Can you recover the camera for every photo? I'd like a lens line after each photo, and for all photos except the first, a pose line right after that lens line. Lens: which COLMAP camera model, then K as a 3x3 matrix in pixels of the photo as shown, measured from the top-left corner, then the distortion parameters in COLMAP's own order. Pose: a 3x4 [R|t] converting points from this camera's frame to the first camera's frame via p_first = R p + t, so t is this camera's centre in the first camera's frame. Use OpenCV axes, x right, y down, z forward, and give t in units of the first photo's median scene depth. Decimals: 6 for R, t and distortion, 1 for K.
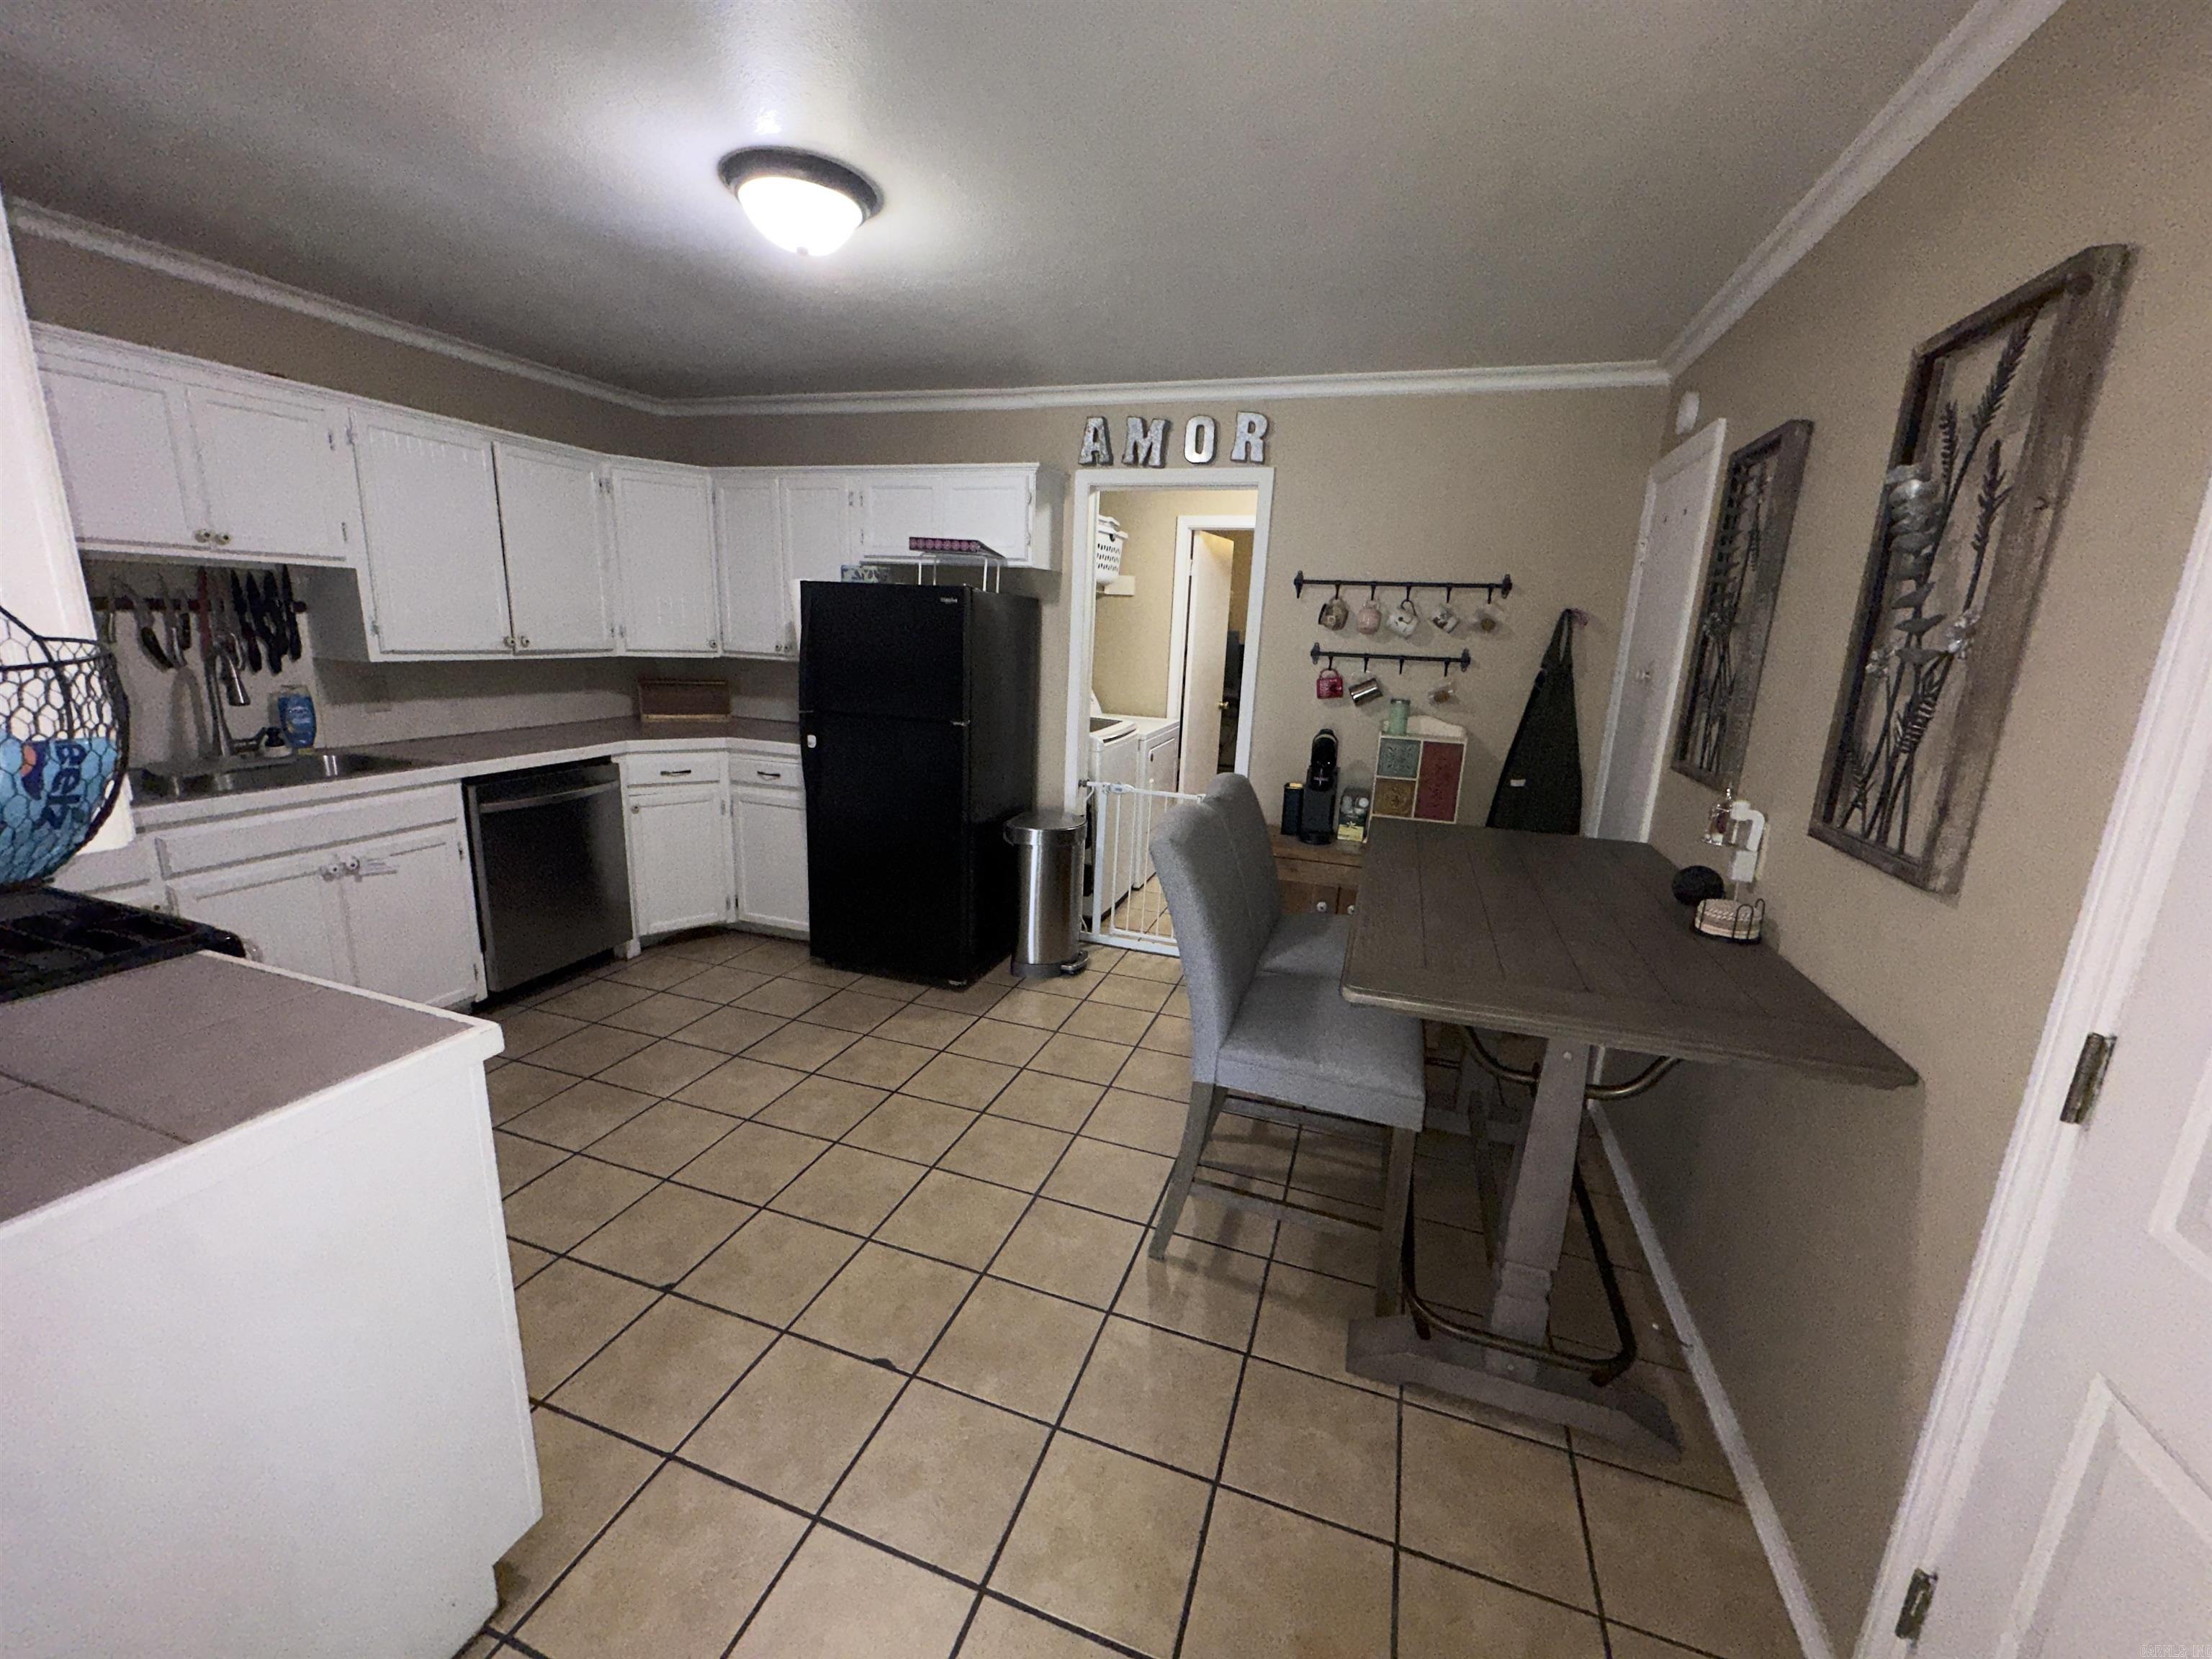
lens RADIAL K [[881.0, 0, 1106.0], [0, 881.0, 829.5], [0, 0, 1]] dist [-0.000738, 0.000134]
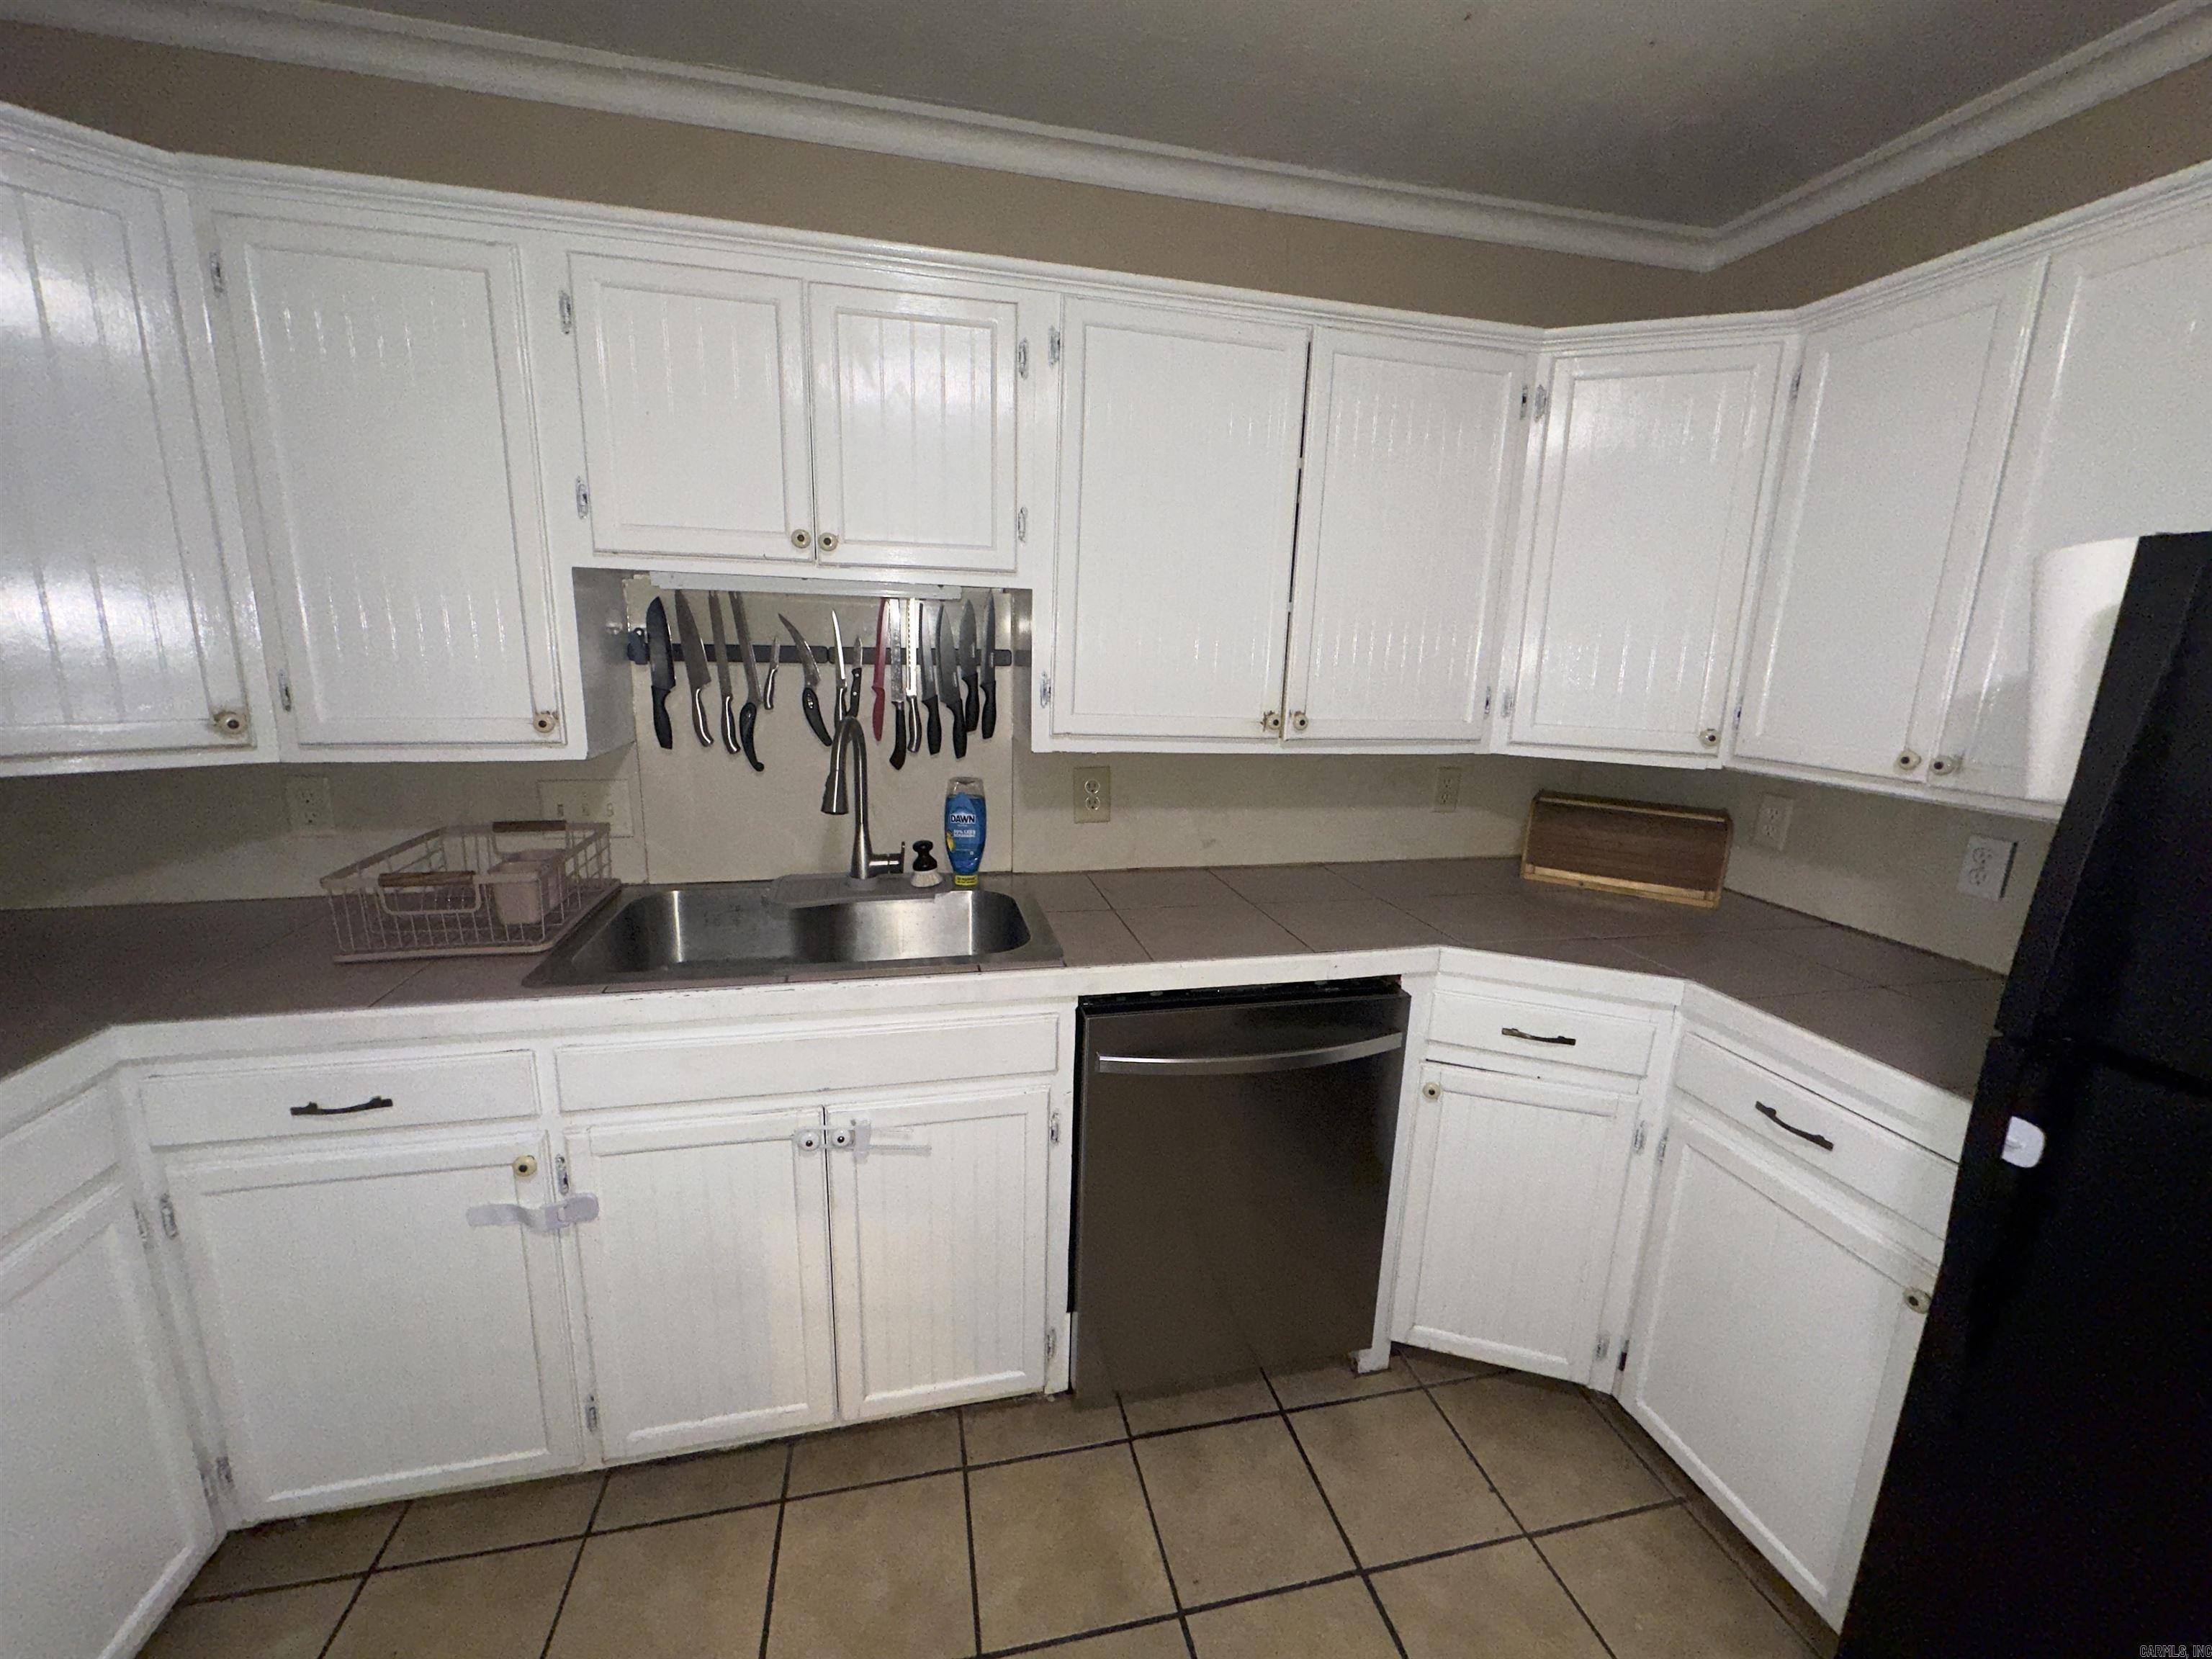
lens RADIAL K [[881.0, 0, 1106.0], [0, 881.0, 829.5], [0, 0, 1]] dist [-0.000738, 0.000134]
pose [[0.521446, 0.151144, -0.839792, -0.270119], [-0.203341, 0.977844, 0.049732, -0.149232], [0.828702, 0.144832, 0.540626, 0.616725]]
